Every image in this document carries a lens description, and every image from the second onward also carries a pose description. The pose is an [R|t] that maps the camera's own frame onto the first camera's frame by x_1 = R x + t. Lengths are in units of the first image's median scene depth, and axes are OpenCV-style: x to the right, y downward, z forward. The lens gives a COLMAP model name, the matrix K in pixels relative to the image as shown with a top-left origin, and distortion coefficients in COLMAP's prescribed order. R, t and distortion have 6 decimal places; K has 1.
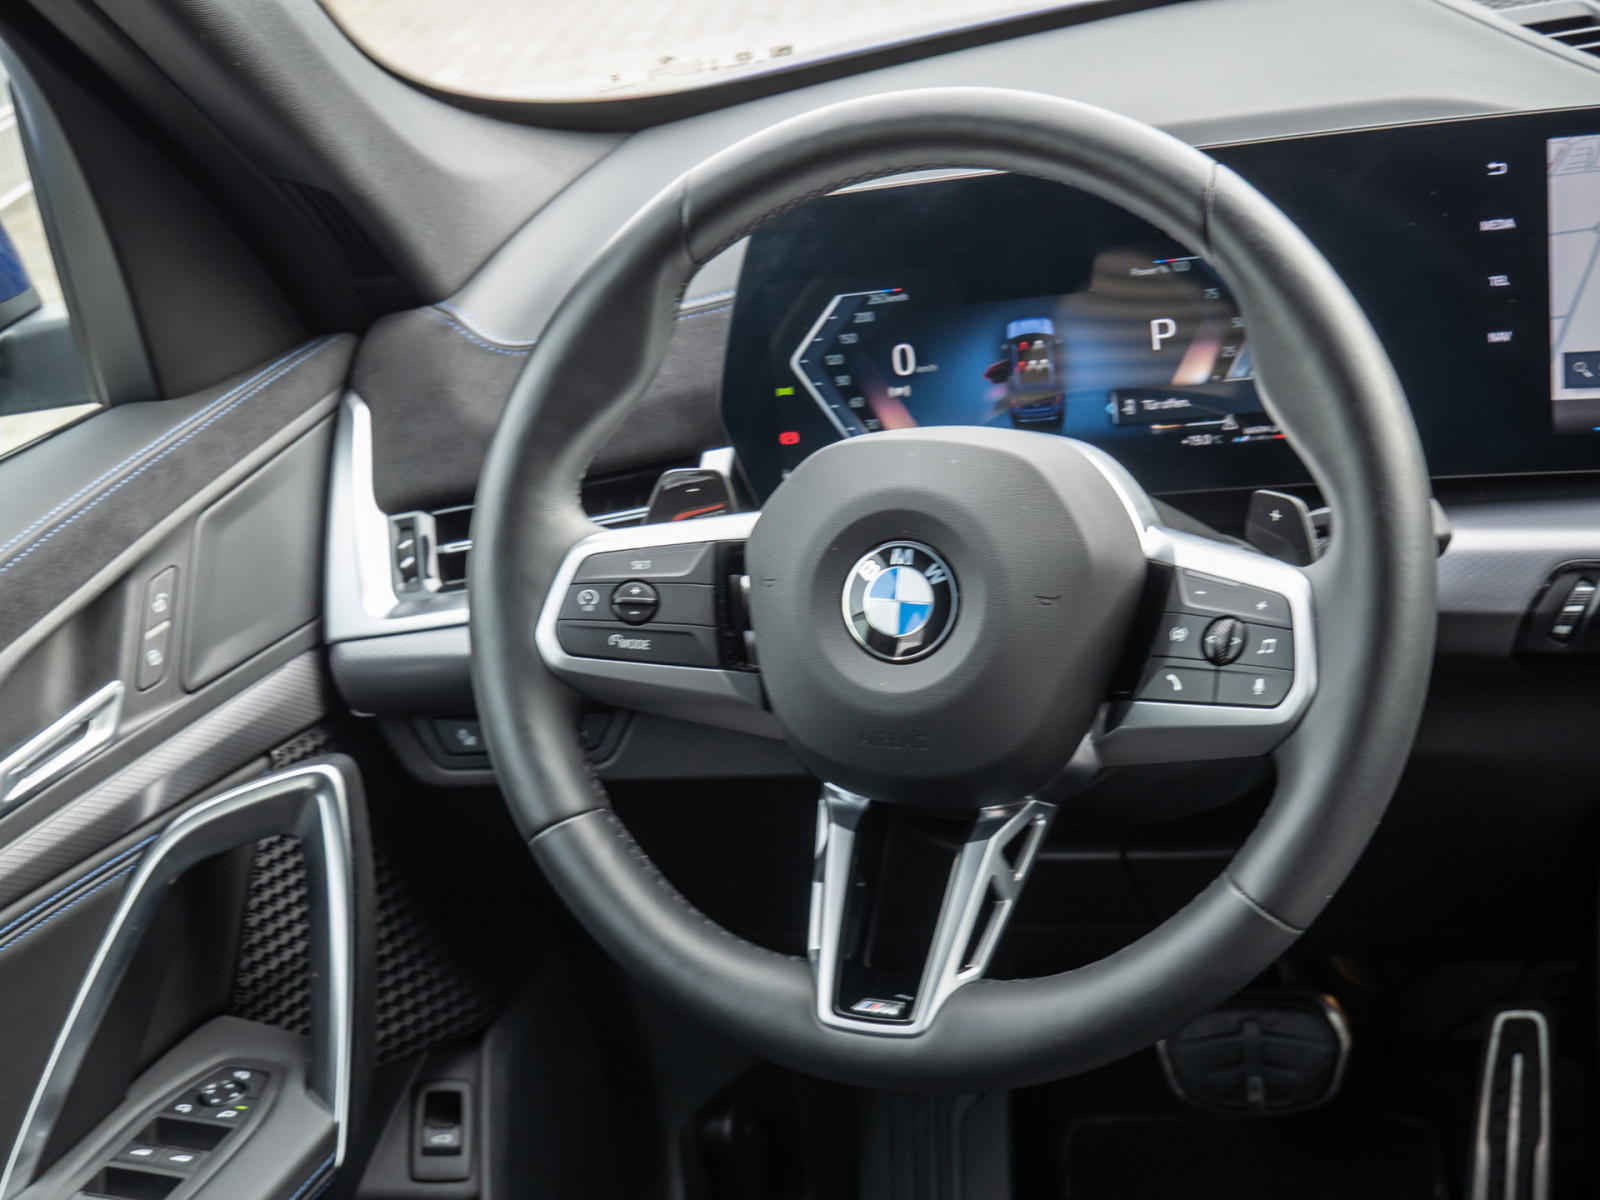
lens RADIAL K [[2489.5, 0, 811.6], [0, 2489.5, 606.6], [0, 0, 1]] dist [0.015173, 0.000000]
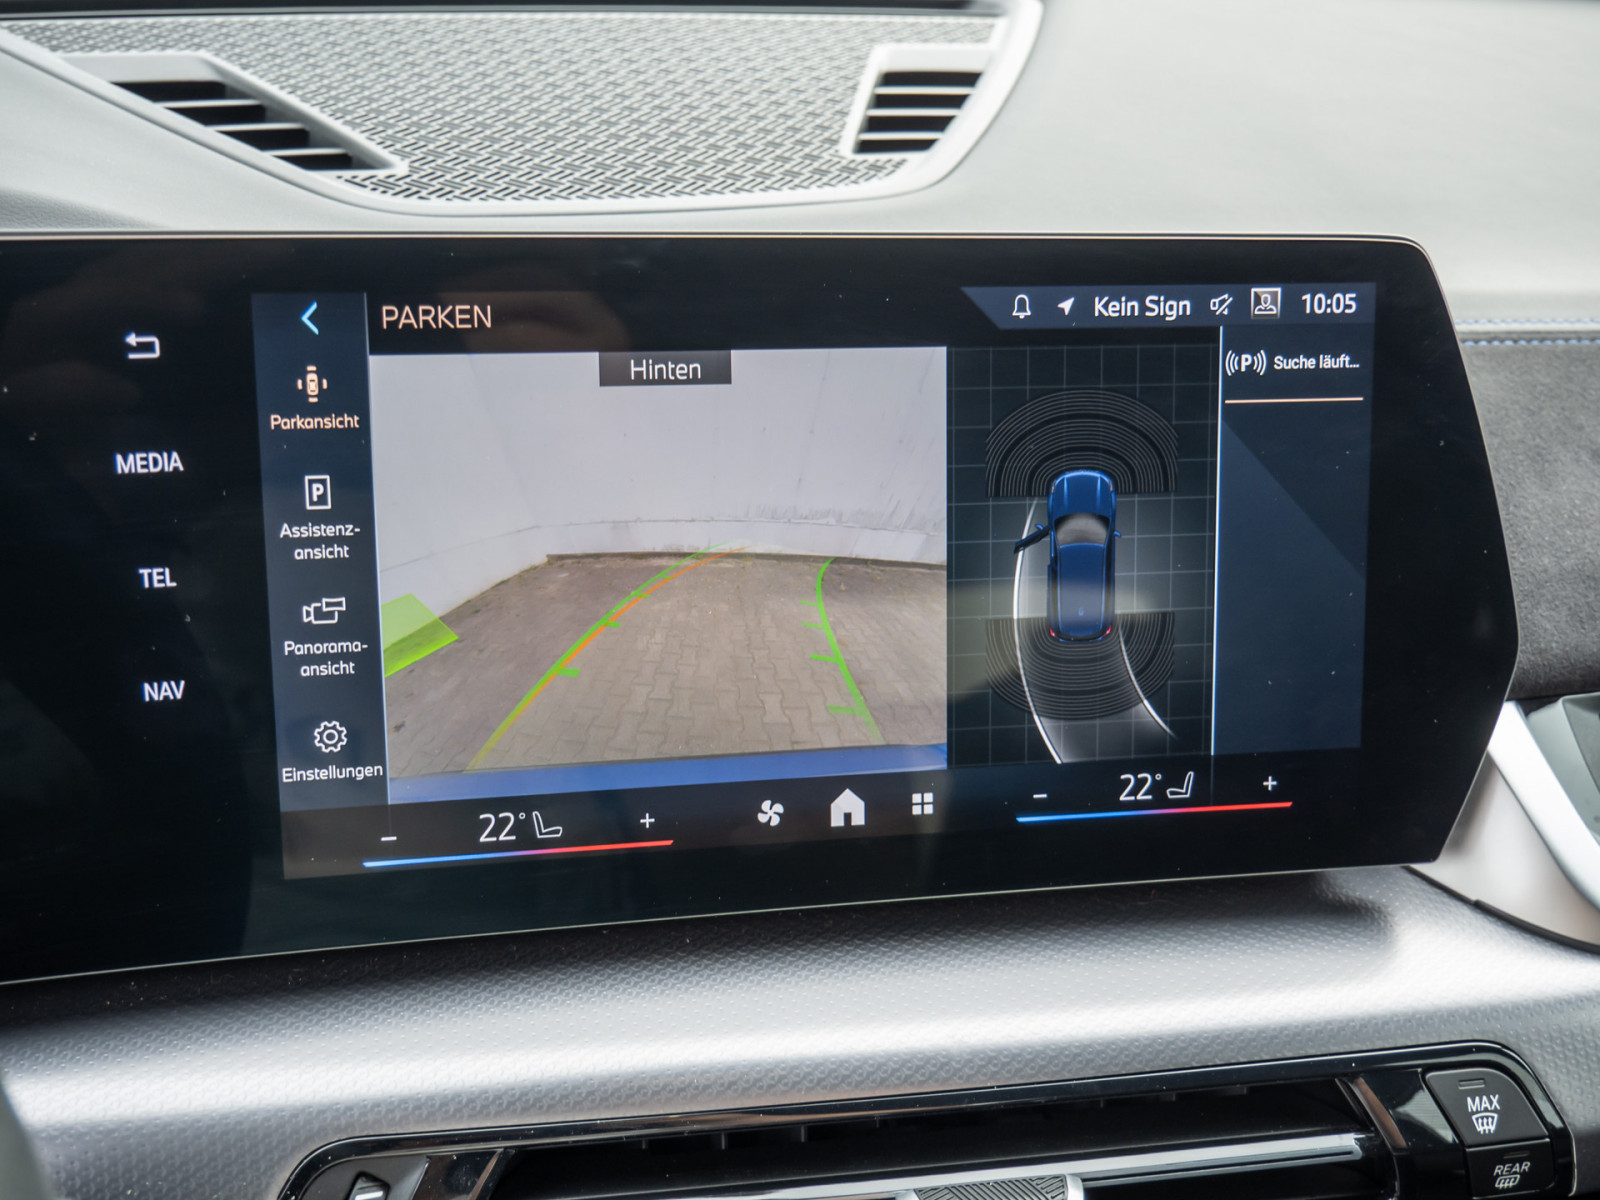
lens RADIAL K [[1908.9, 0, 800.3], [0, 1908.9, 605.8], [0, 0, 1]] dist [0.027583, 0.000000]
pose [[0.772707, -0.041853, 0.633382, 0.129858], [0.043986, 0.998956, 0.012348, -0.118392], [-0.633238, 0.018318, 0.773741, 0.602938]]
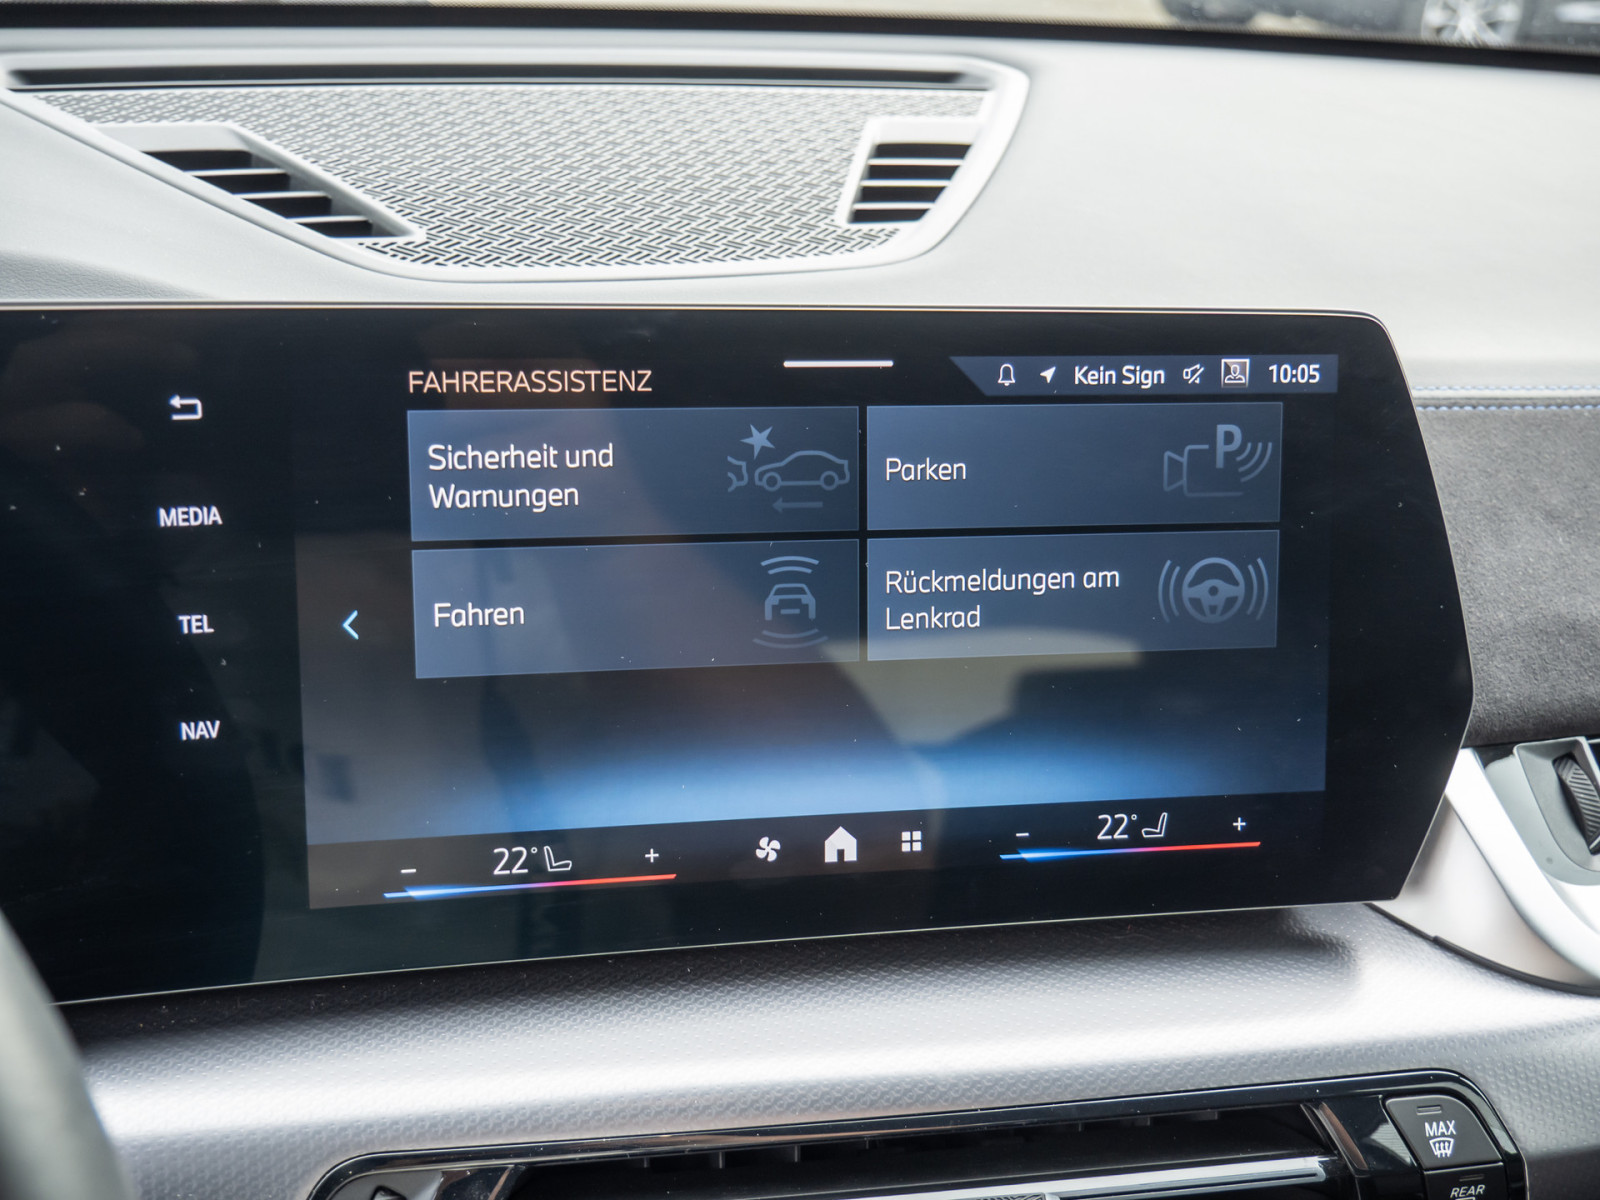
lens RADIAL K [[1908.9, 0, 798.4], [0, 1908.9, 610.8], [0, 0, 1]] dist [0.027583, 0.000000]
pose [[0.769586, -0.023837, 0.638098, 0.112919], [0.037756, 0.999253, -0.008208, -0.119485], [-0.637426, 0.030408, 0.769911, 0.585285]]
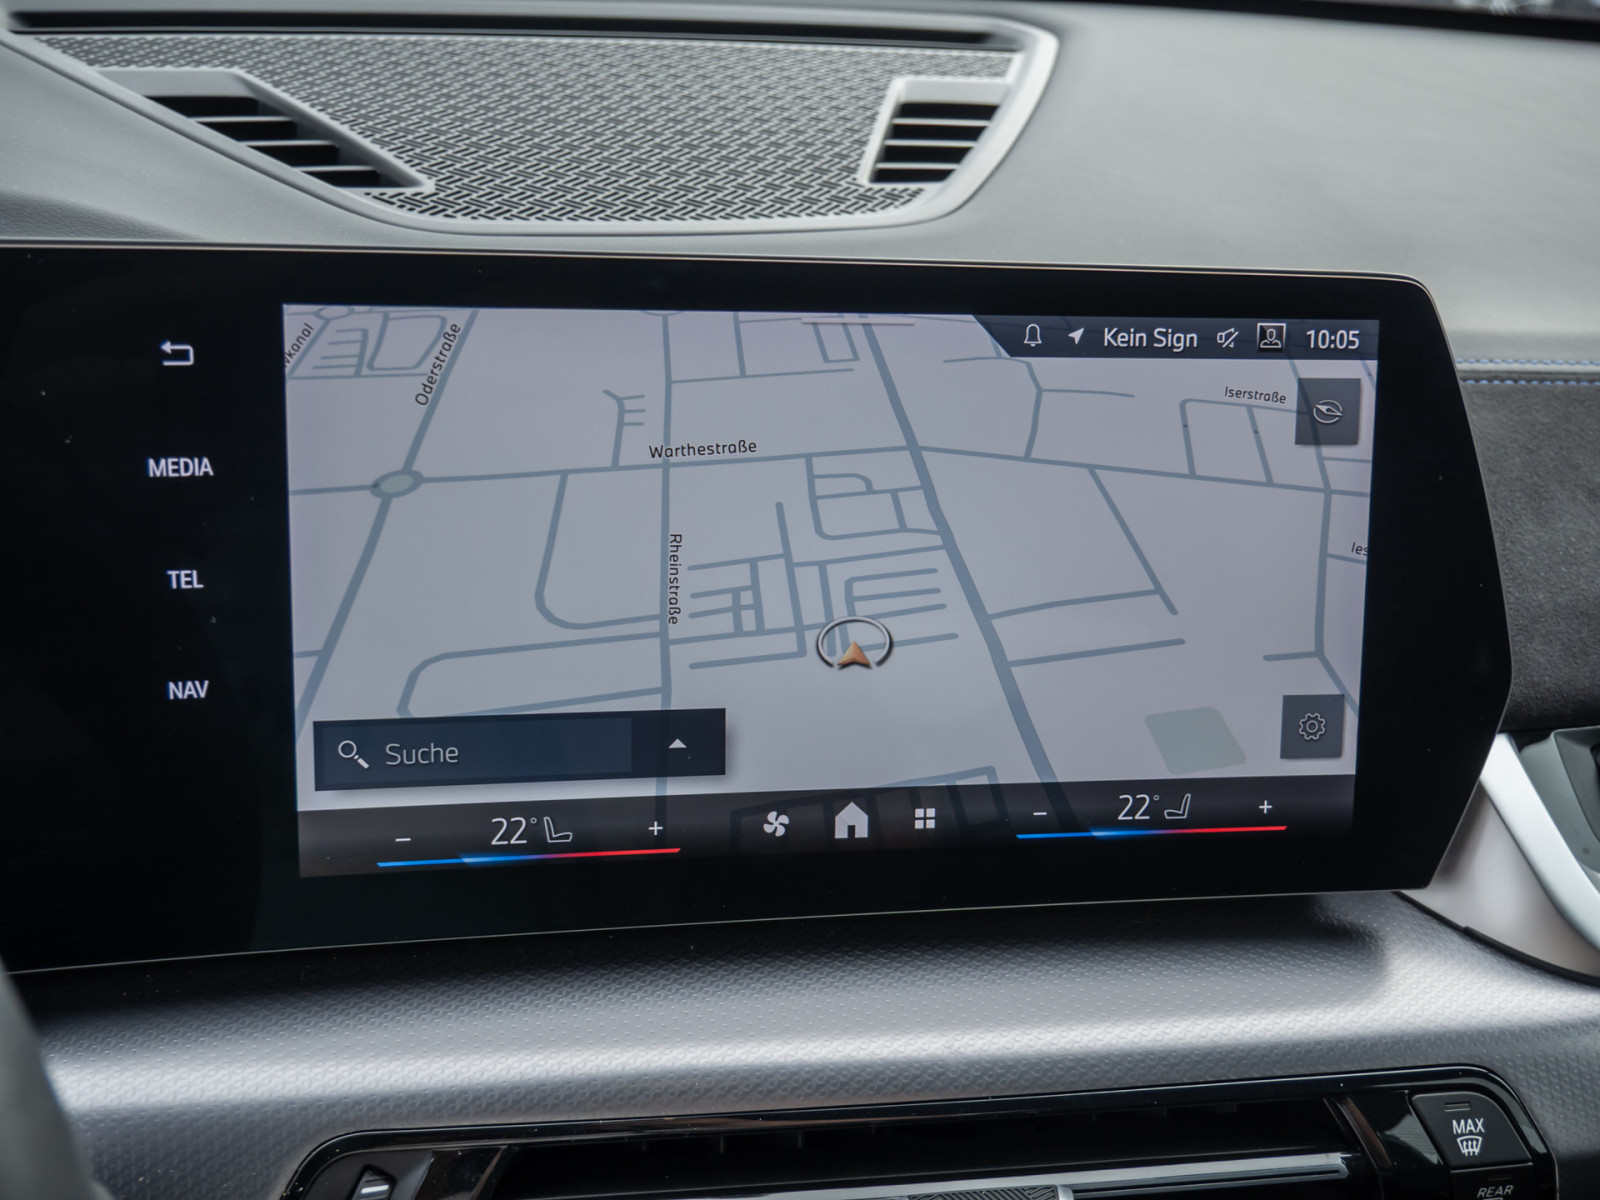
lens RADIAL K [[1908.9, 0, 800.8], [0, 1908.9, 609.7], [0, 0, 1]] dist [0.027583, 0.000000]
pose [[0.774424, -0.016754, 0.632445, 0.123035], [0.020632, 0.999786, 0.001221, -0.116696], [-0.632330, 0.012103, 0.774604, 0.596697]]
